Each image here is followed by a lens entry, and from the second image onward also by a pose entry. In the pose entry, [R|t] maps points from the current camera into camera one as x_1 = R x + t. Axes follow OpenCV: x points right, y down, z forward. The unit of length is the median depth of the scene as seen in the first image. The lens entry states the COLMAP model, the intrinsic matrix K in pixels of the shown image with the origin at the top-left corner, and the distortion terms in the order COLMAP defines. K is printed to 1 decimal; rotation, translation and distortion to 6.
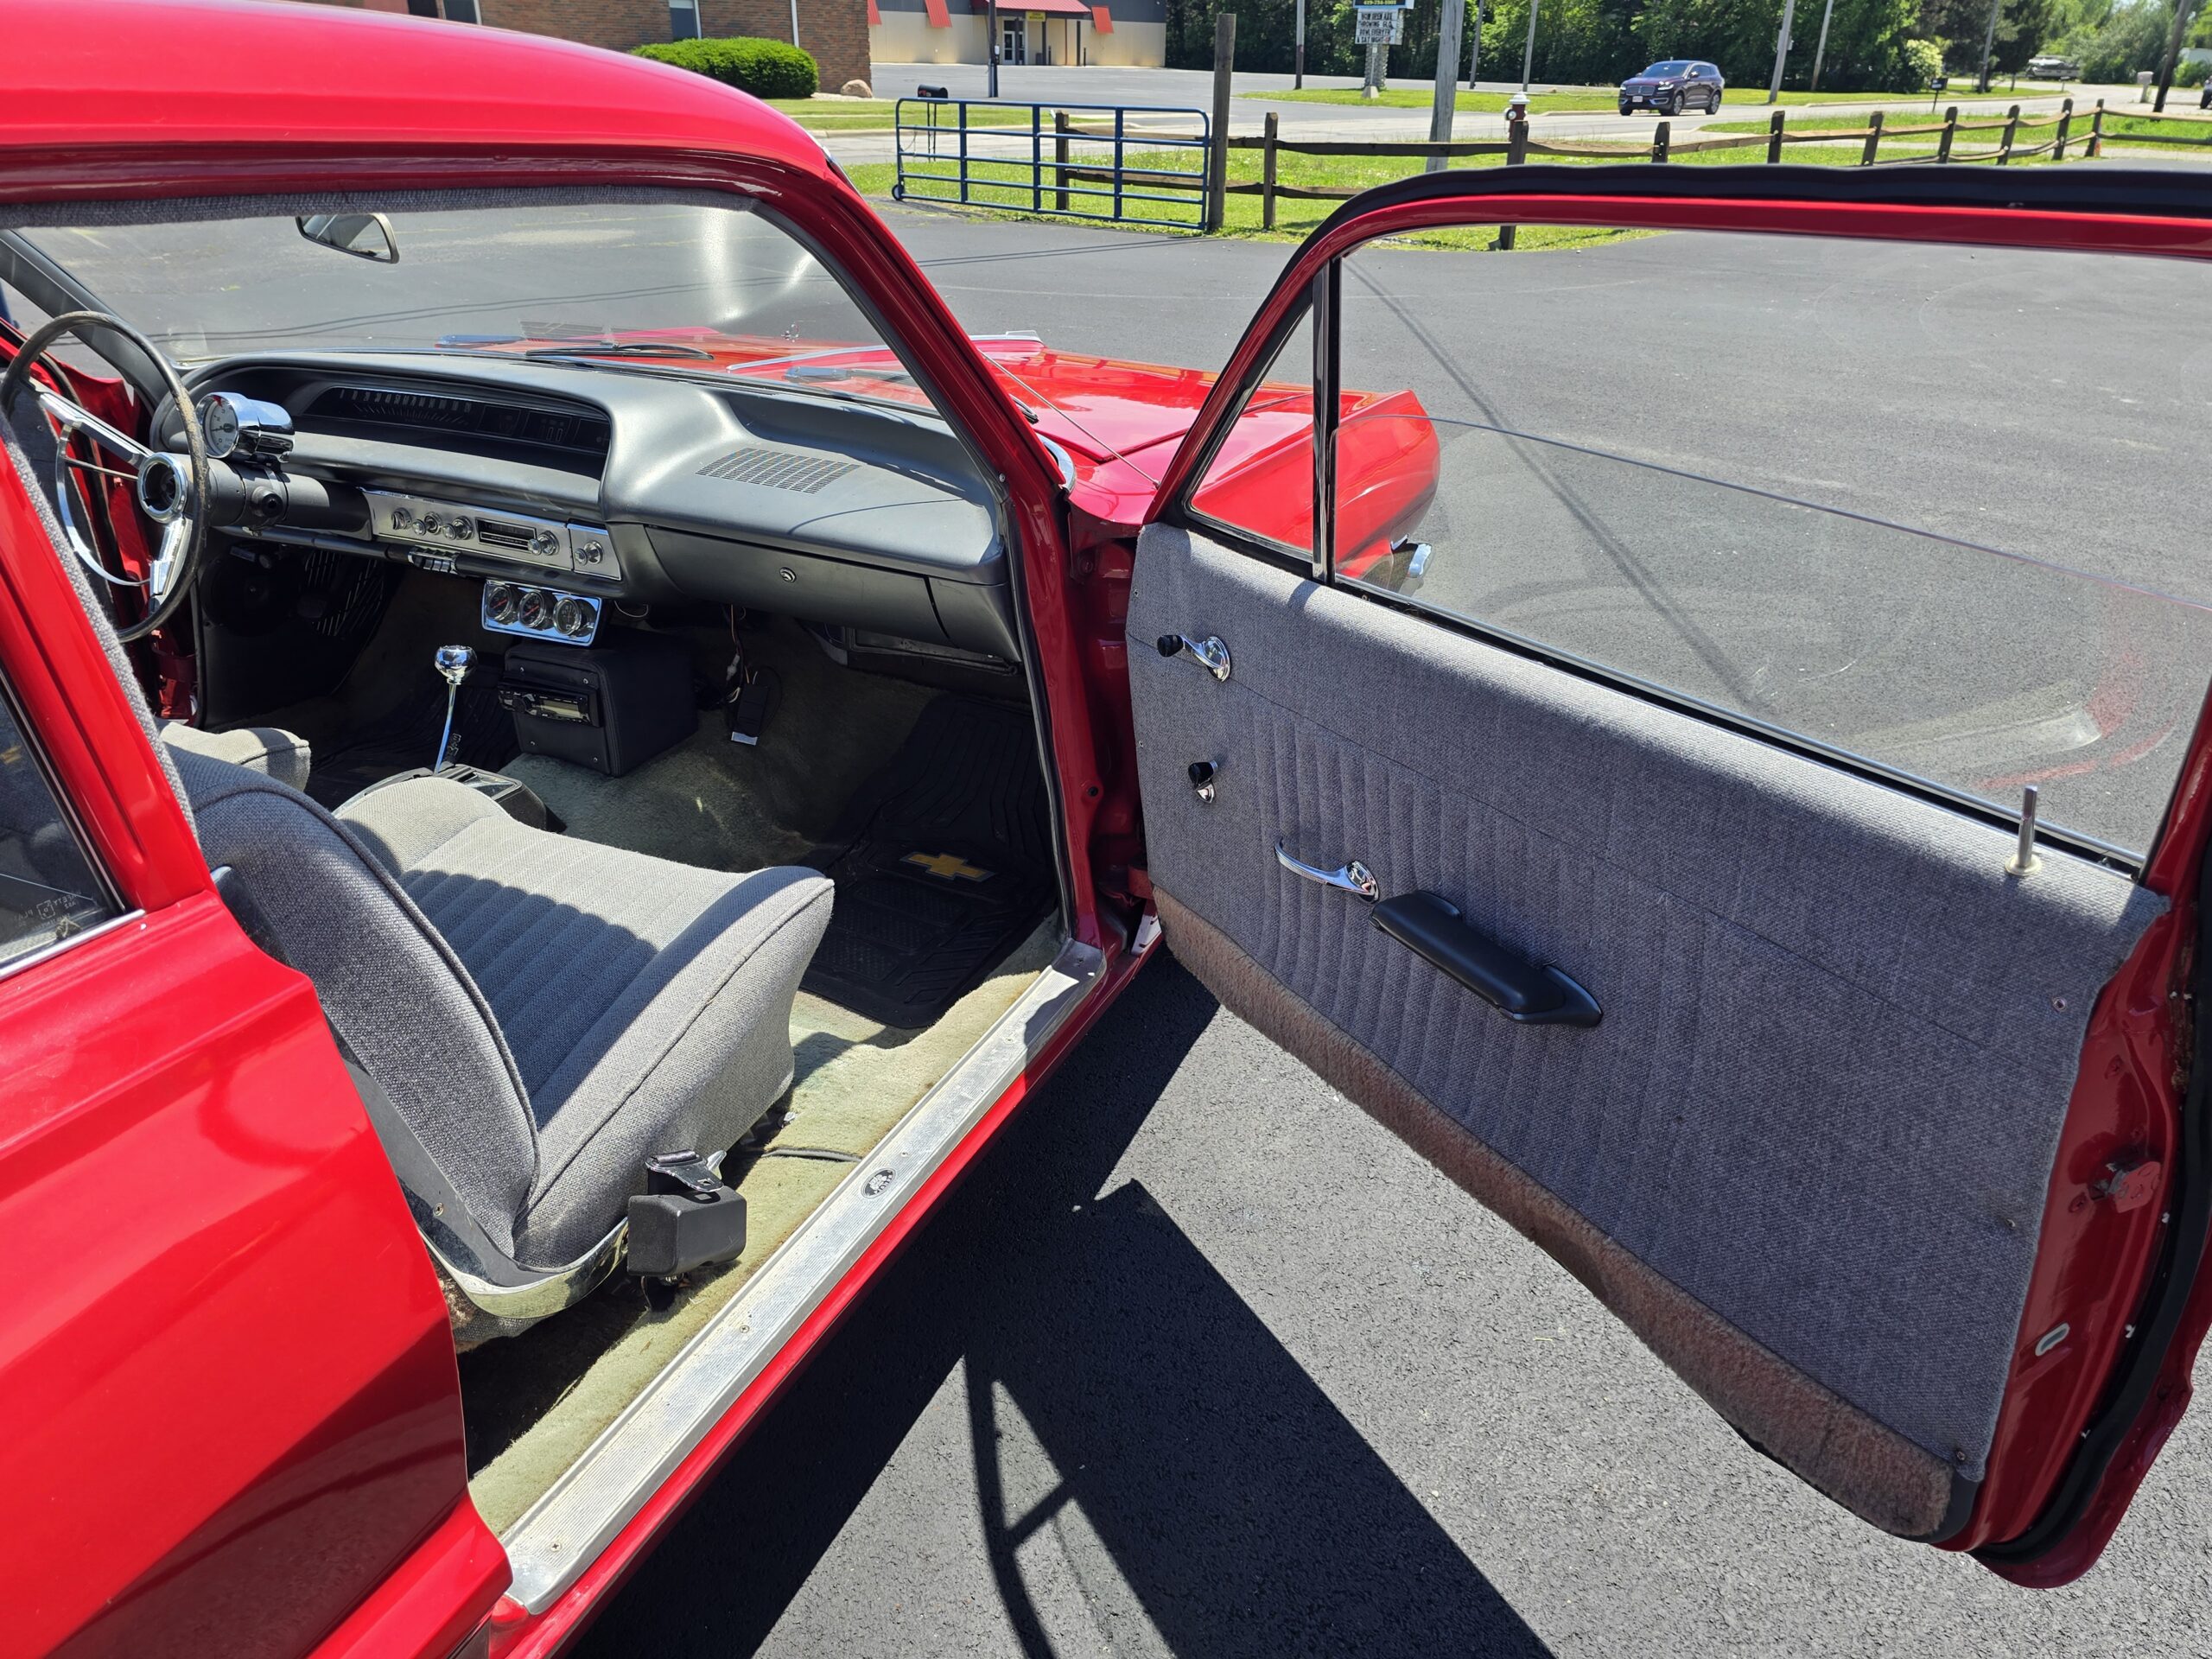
lens RADIAL K [[1502.8, 0, 1121.7], [0, 1502.8, 831.1], [0, 0, 1]] dist [0.054635, -0.058620]
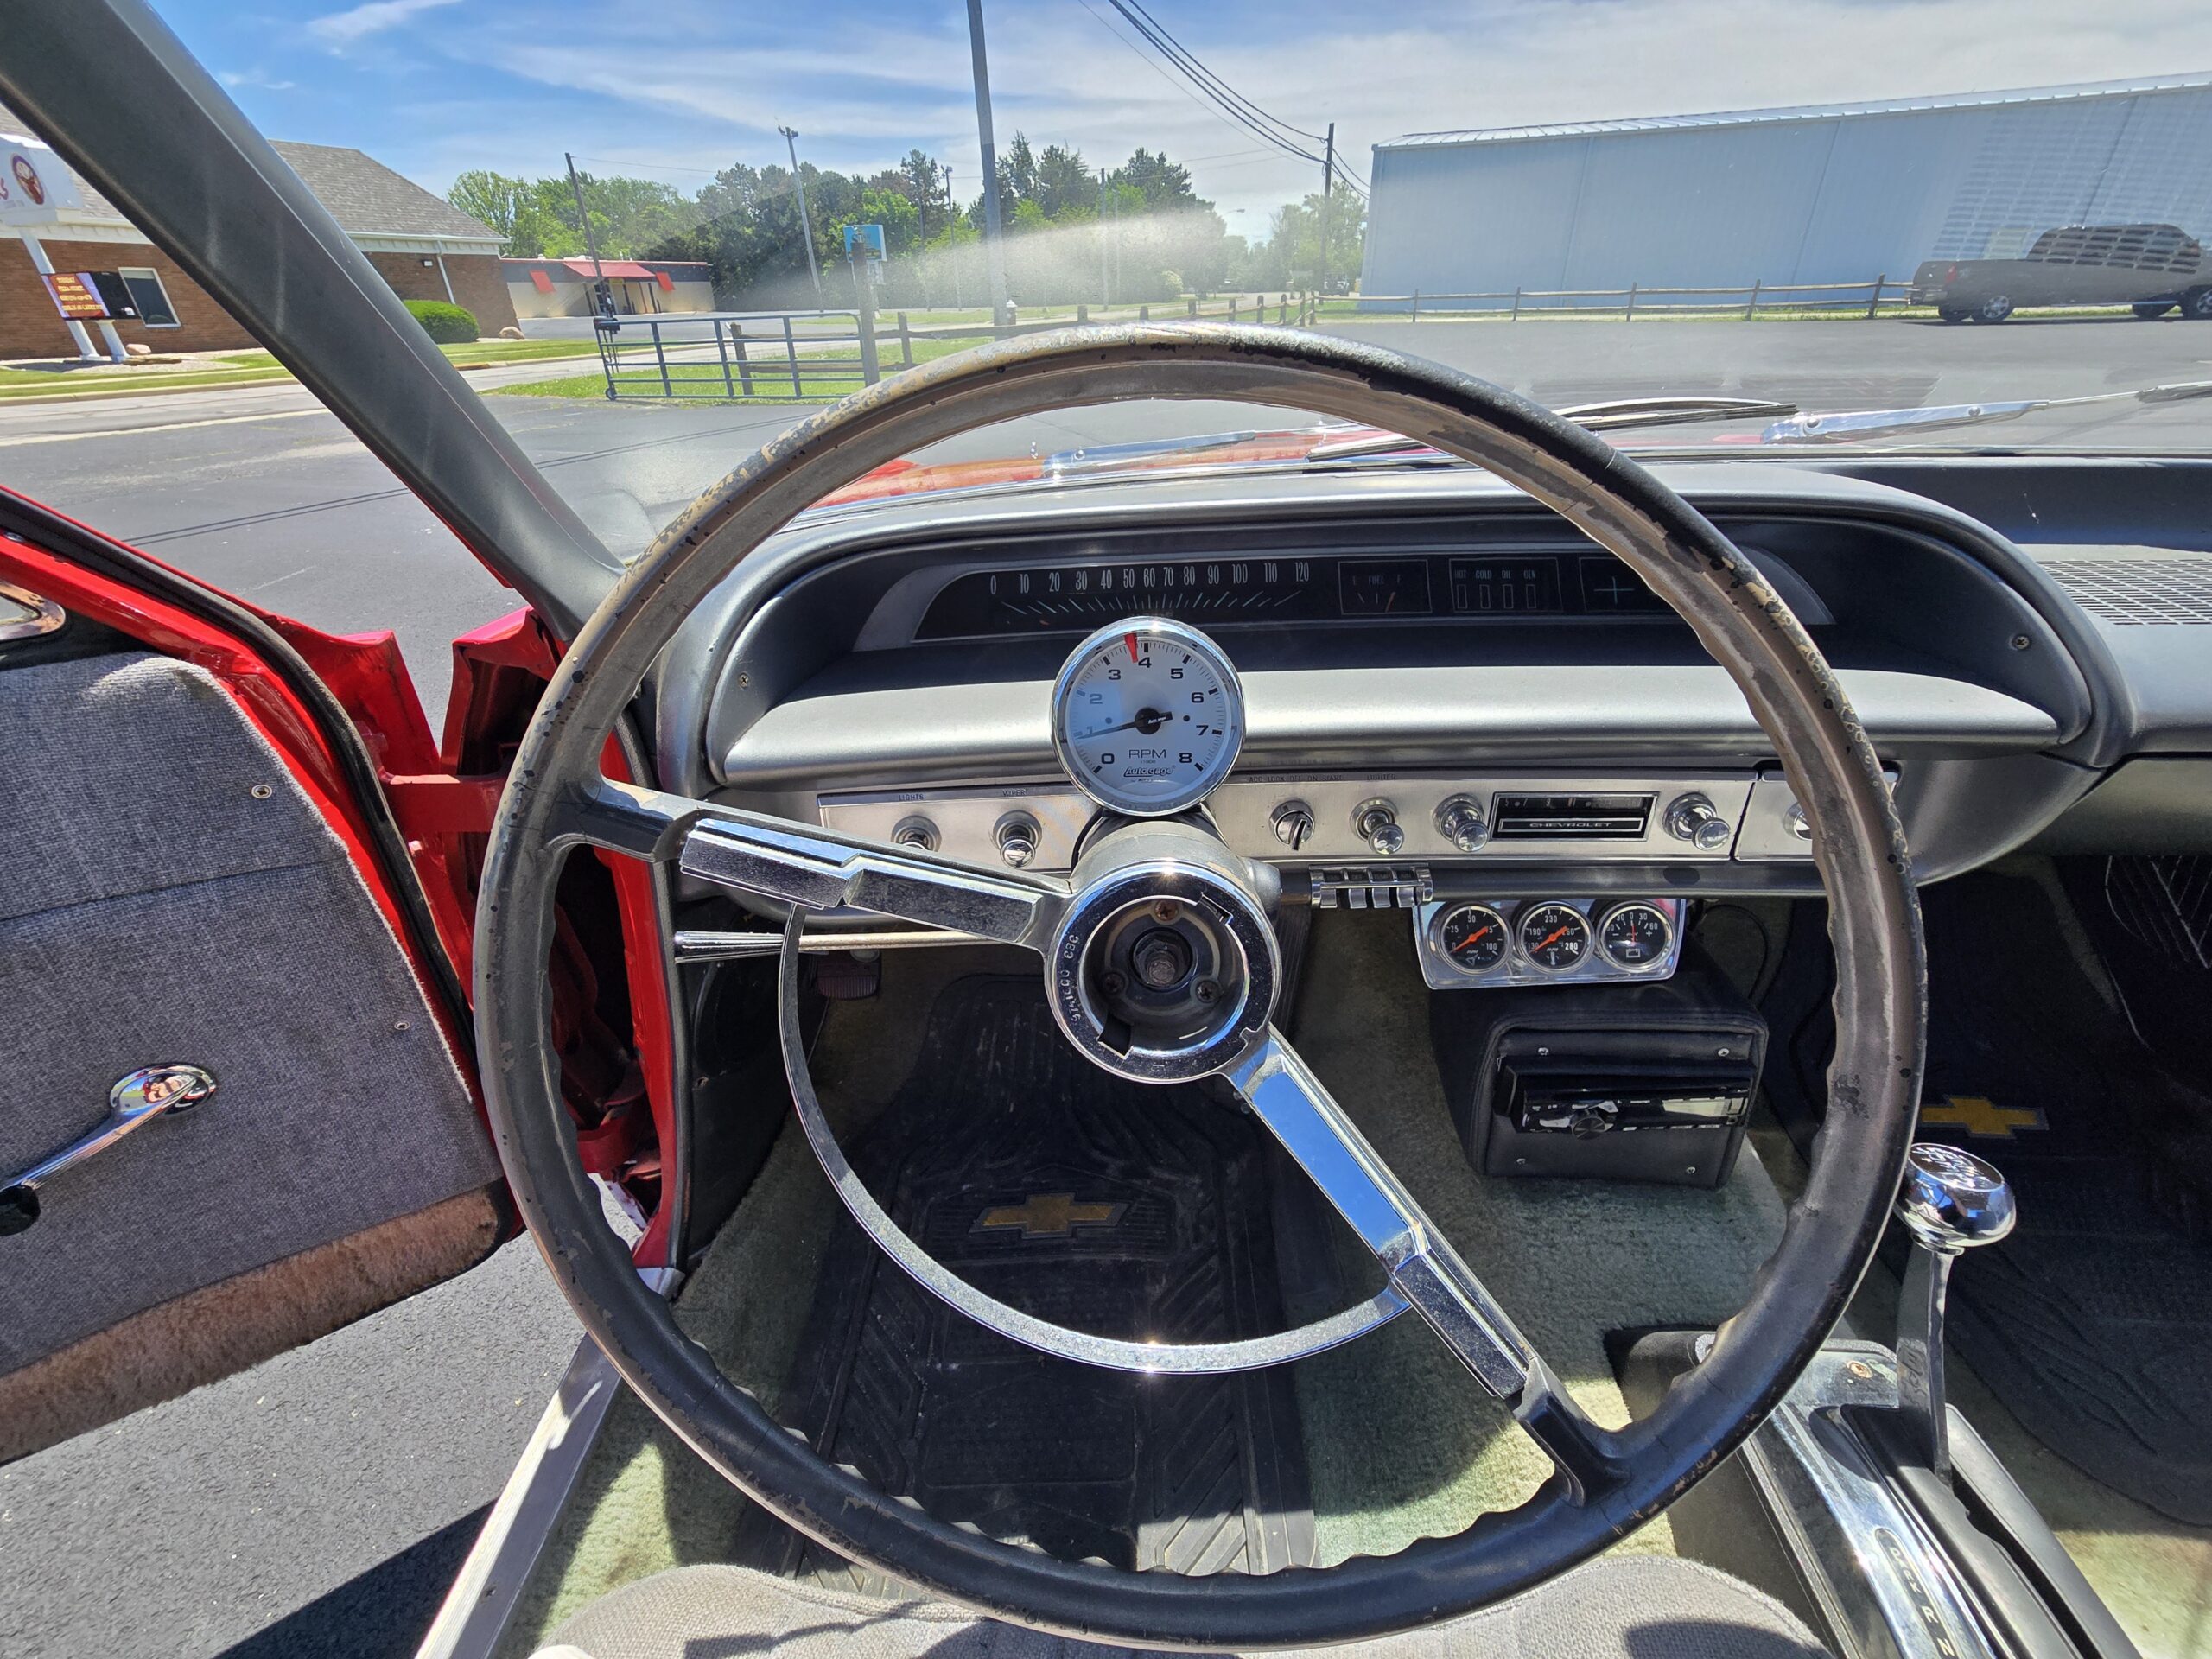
lens RADIAL K [[911.8, 0, 1102.3], [0, 911.8, 822.3], [0, 0, 1]] dist [-0.020808, 0.006170]
pose [[0.921806, -0.229472, 0.312437, -0.091397], [0.212507, 0.973207, 0.087806, -0.036183], [-0.324215, -0.014545, 0.945872, 0.111974]]
